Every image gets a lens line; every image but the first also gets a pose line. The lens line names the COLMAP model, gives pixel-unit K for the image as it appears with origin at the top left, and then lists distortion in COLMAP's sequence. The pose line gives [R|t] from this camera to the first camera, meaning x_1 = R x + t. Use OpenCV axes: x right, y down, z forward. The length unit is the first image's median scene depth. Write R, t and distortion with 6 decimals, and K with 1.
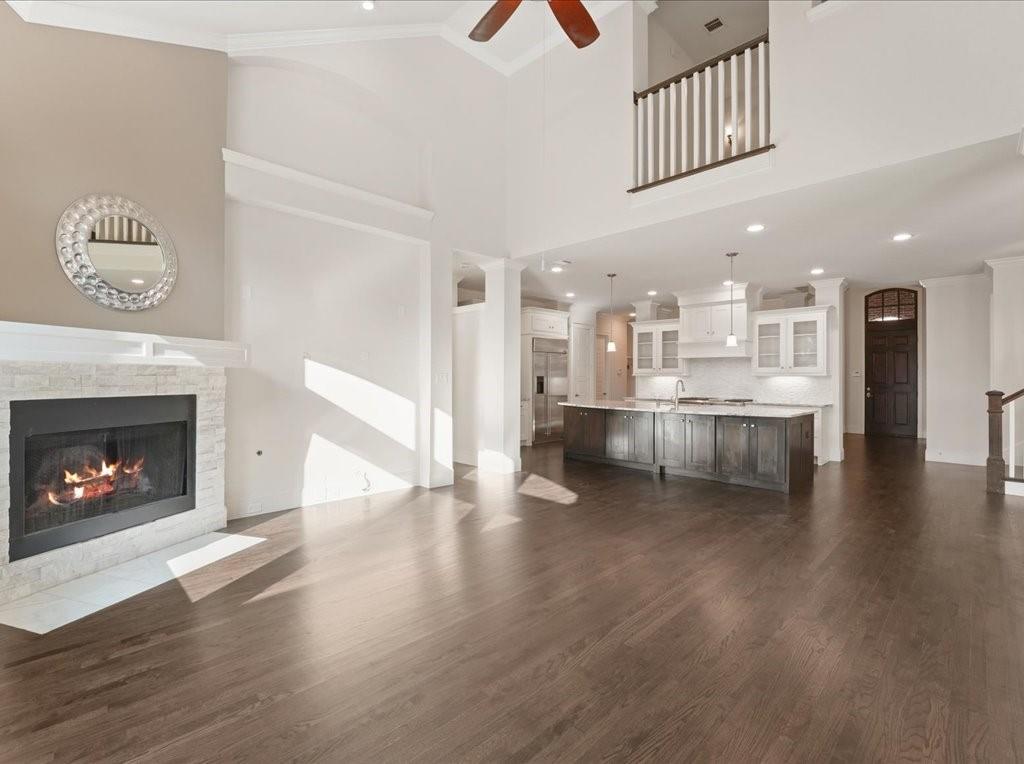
lens RADIAL K [[479.2, 0, 507.6], [0, 479.2, 378.6], [0, 0, 1]] dist [-0.003795, -0.000468]
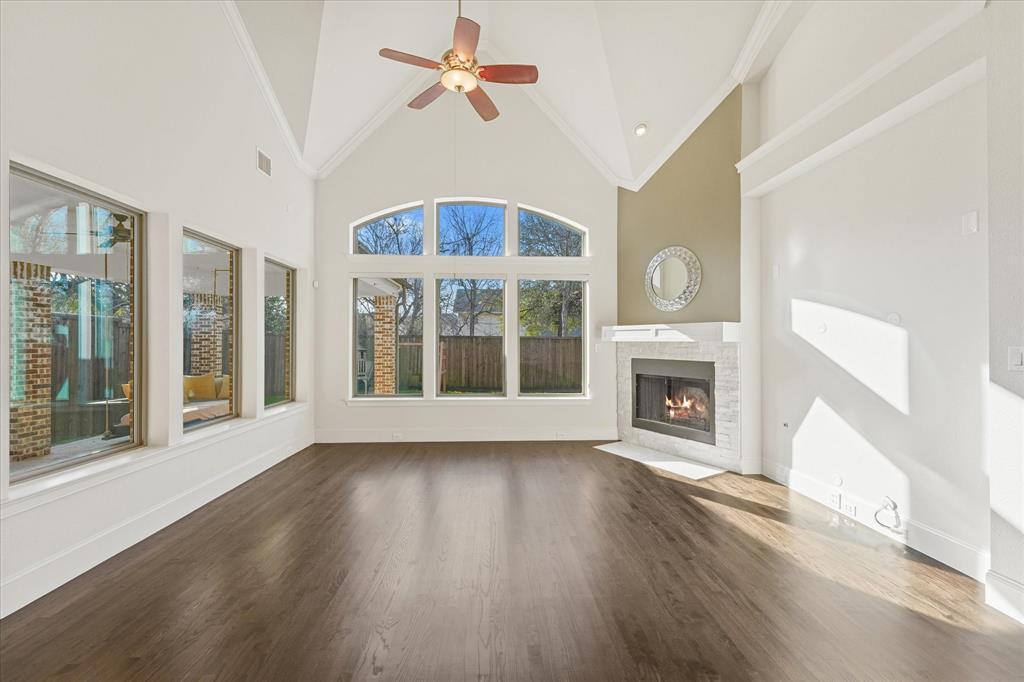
lens RADIAL K [[414.0, 0, 507.0], [0, 414.0, 341.0], [0, 0, 1]] dist [-0.021496, 0.000957]
pose [[-0.638989, -0.014854, -0.769072, 0.683689], [-0.005843, 0.999878, -0.014456, -0.006645], [0.769194, -0.004743, -0.638998, 1.397237]]
